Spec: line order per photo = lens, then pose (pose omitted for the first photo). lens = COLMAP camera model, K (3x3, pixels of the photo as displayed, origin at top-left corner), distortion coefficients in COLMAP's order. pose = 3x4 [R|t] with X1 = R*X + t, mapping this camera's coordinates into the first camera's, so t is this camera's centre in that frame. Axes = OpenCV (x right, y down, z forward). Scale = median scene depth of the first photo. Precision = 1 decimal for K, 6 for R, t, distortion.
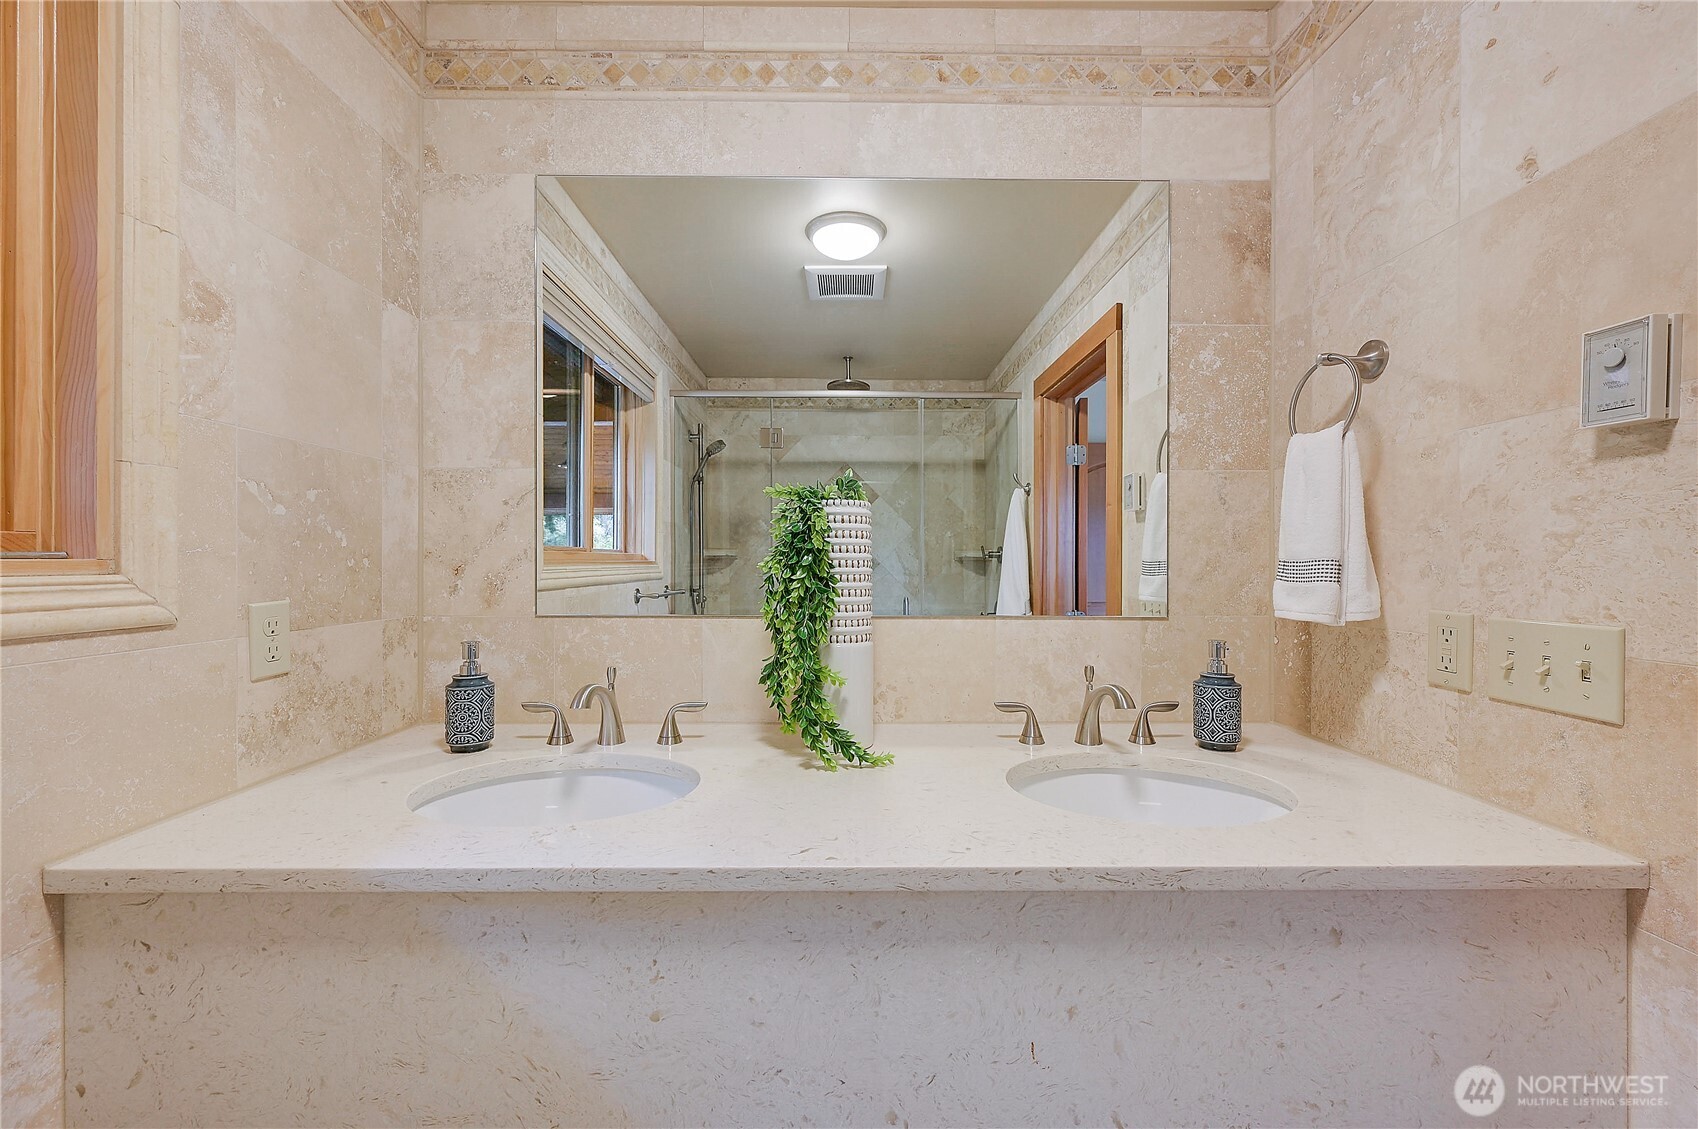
lens RADIAL K [[669.4, 0, 852.9], [0, 669.4, 564.5], [0, 0, 1]] dist [-0.000861, 0.000371]
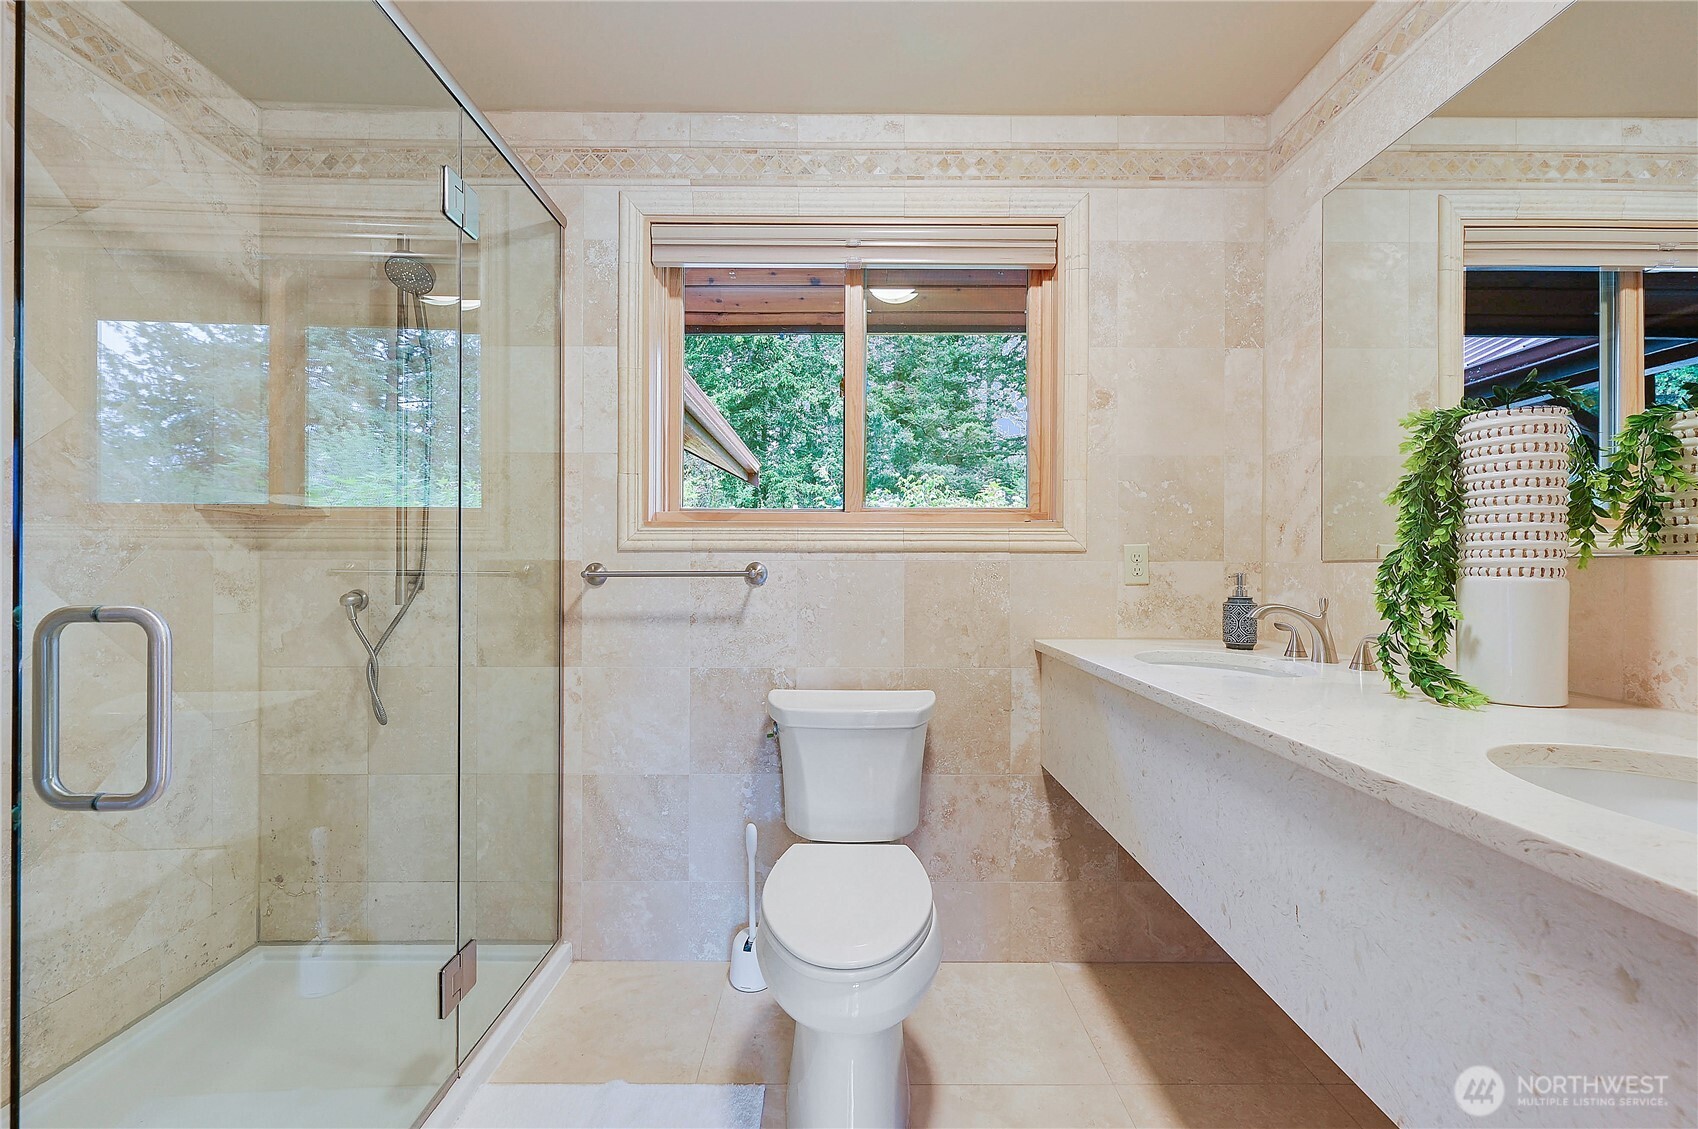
lens RADIAL K [[669.4, 0, 852.2], [0, 669.4, 566.7], [0, 0, 1]] dist [-0.000861, 0.000371]
pose [[-0.004912, -0.004929, -0.999976, 0.941998], [-0.005482, 0.999973, -0.004902, 0.123798], [0.999973, 0.005458, -0.004939, 0.199341]]
